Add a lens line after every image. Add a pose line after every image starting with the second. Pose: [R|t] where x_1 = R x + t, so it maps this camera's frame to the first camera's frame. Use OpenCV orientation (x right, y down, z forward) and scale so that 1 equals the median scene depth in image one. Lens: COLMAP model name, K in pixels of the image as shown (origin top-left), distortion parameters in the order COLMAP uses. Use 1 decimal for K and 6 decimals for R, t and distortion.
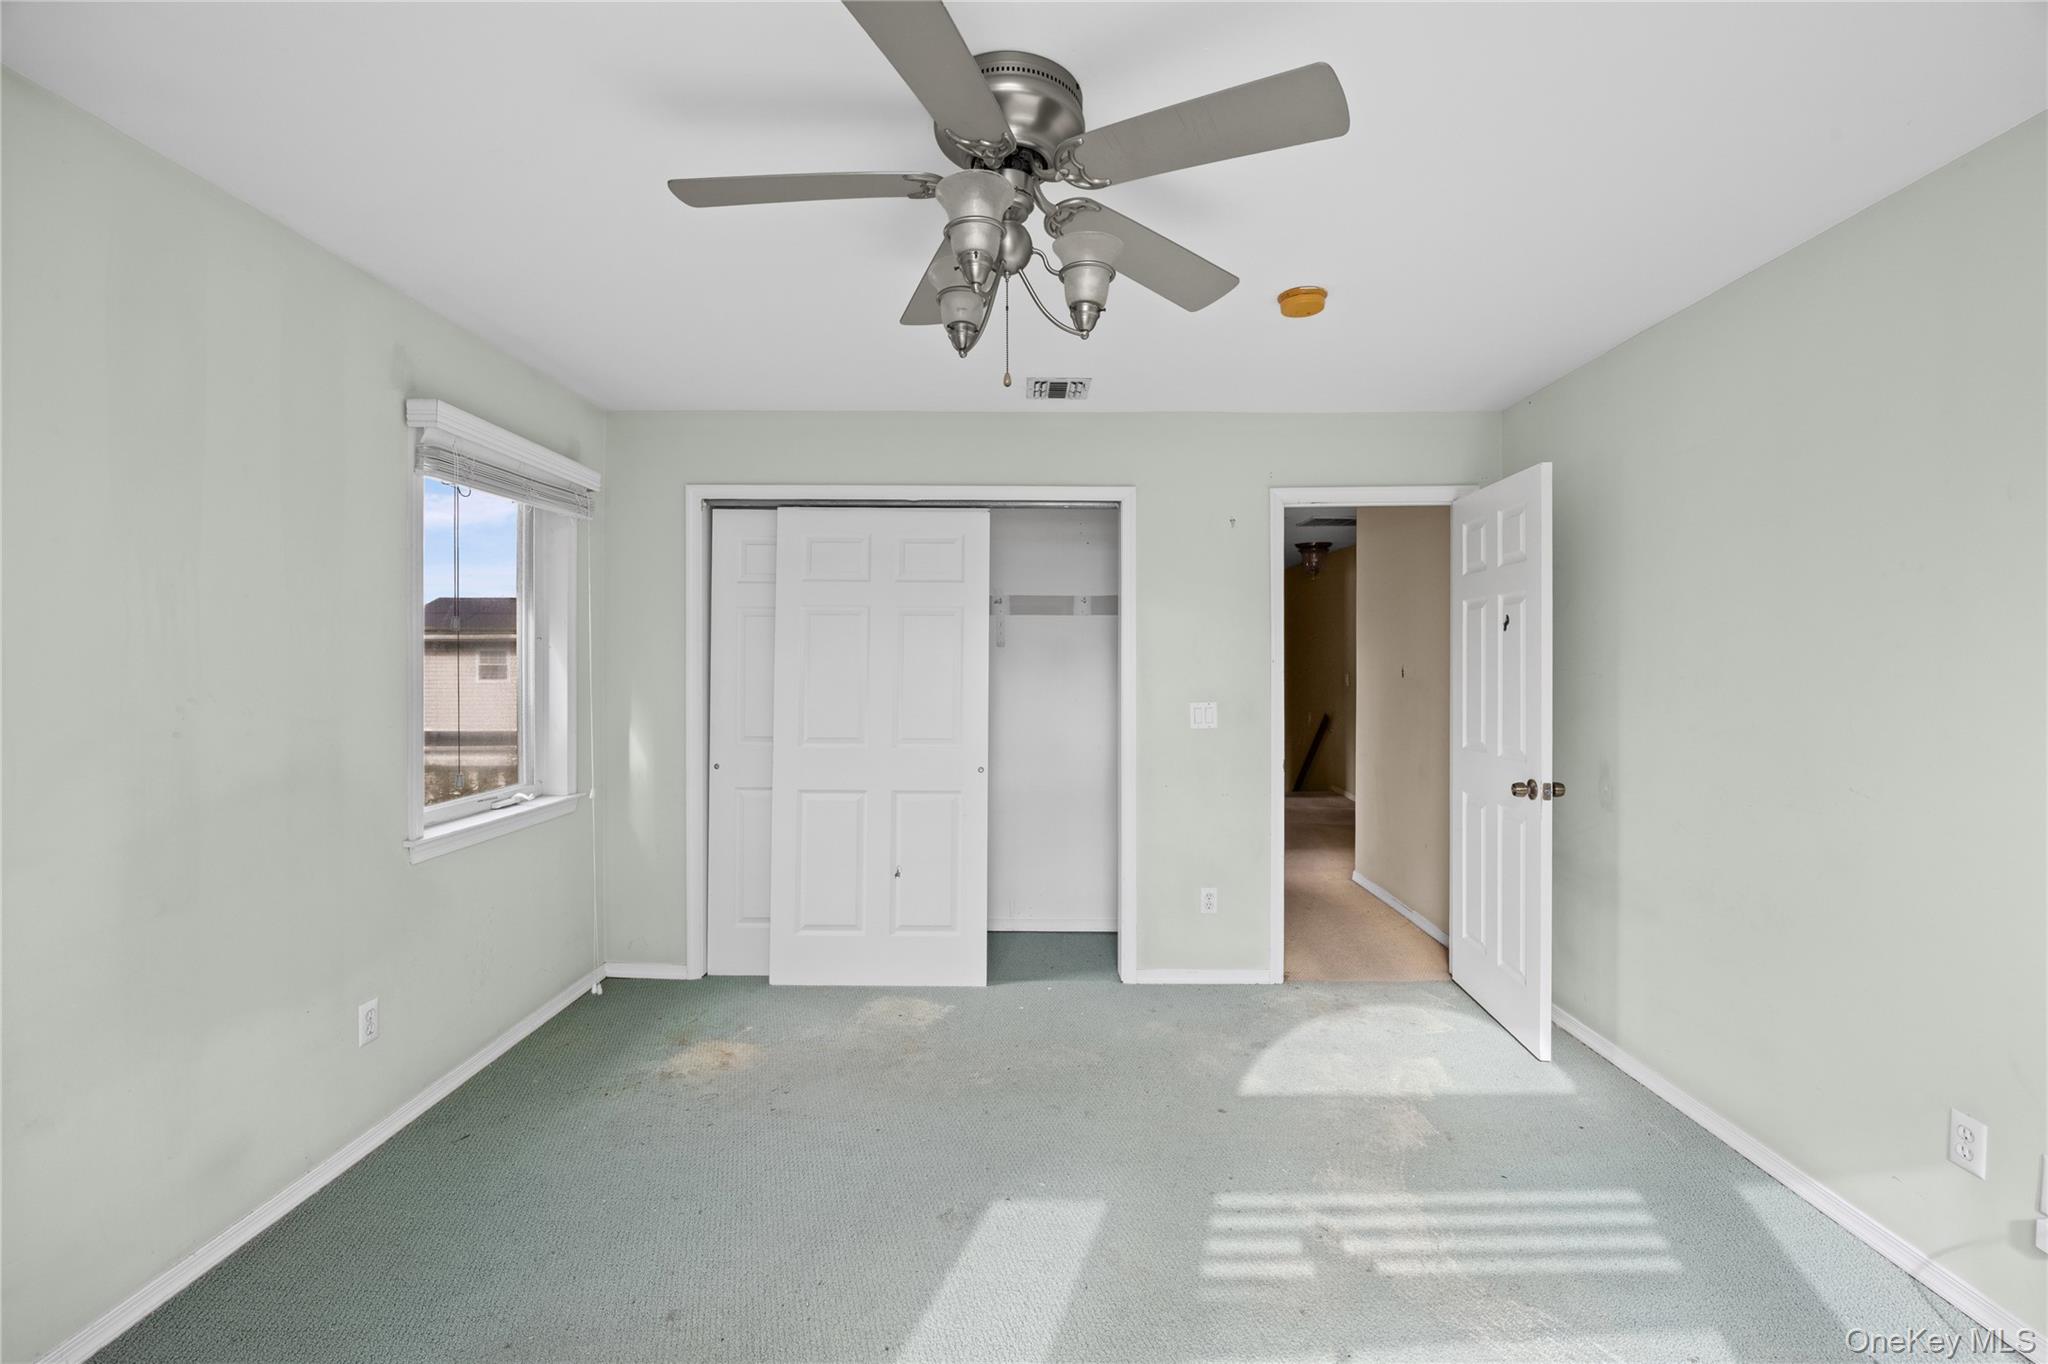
lens RADIAL K [[868.4, 0, 1028.5], [0, 868.4, 659.3], [0, 0, 1]] dist [-0.008890, 0.000490]
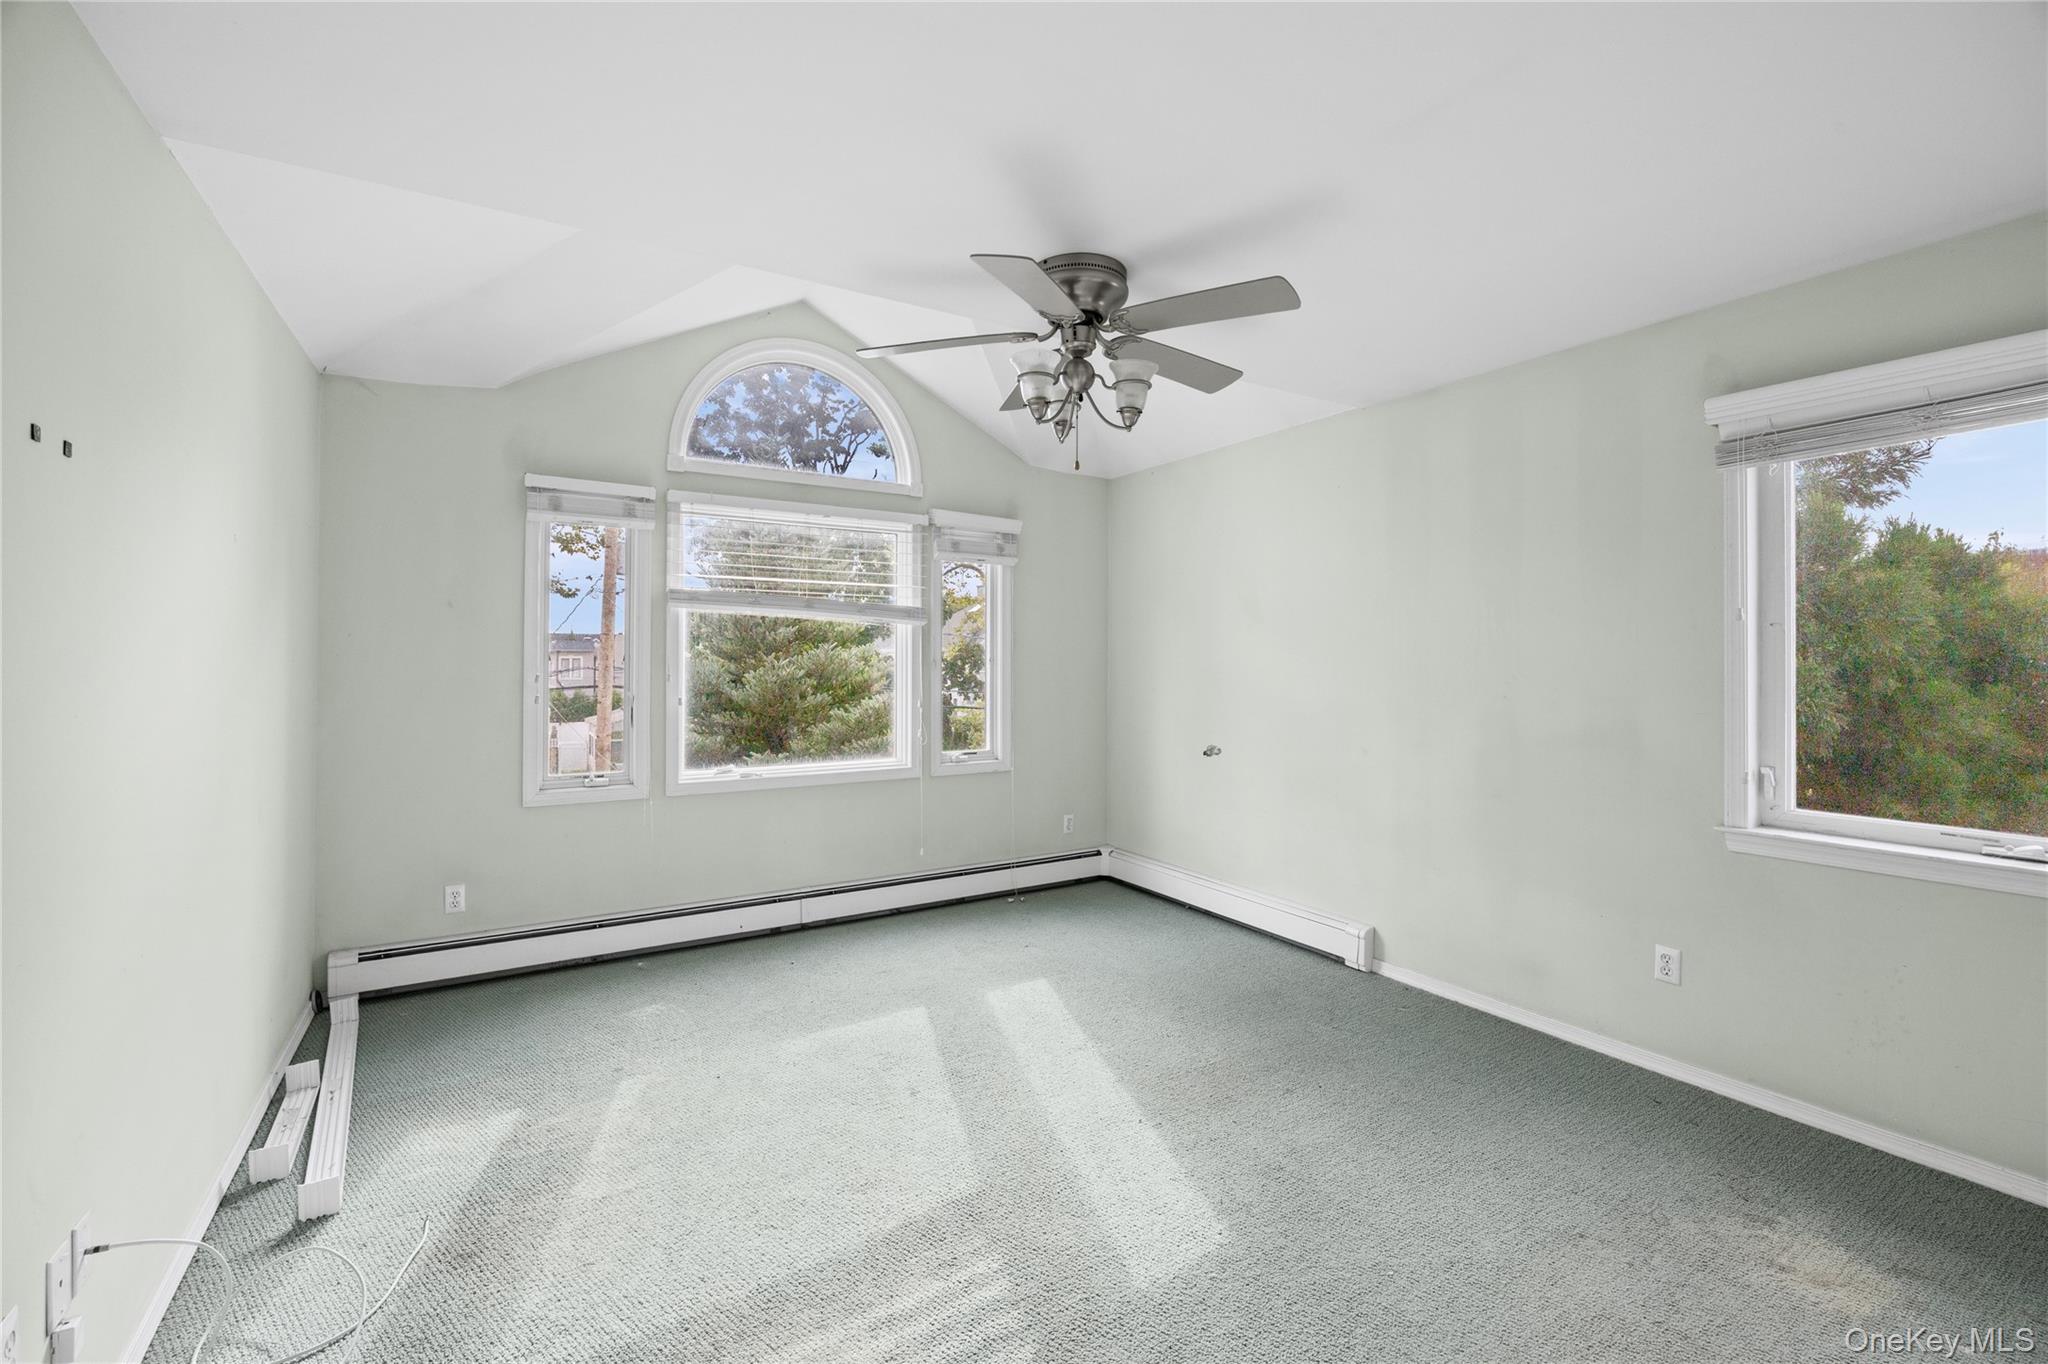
lens RADIAL K [[868.4, 0, 1028.5], [0, 868.4, 659.3], [0, 0, 1]] dist [-0.008890, 0.000490]
pose [[-0.851479, -0.000282, -0.524389, 0.482352], [0.003656, 0.999972, -0.006474, 0.012180], [0.524376, -0.007429, -0.851454, 1.293771]]
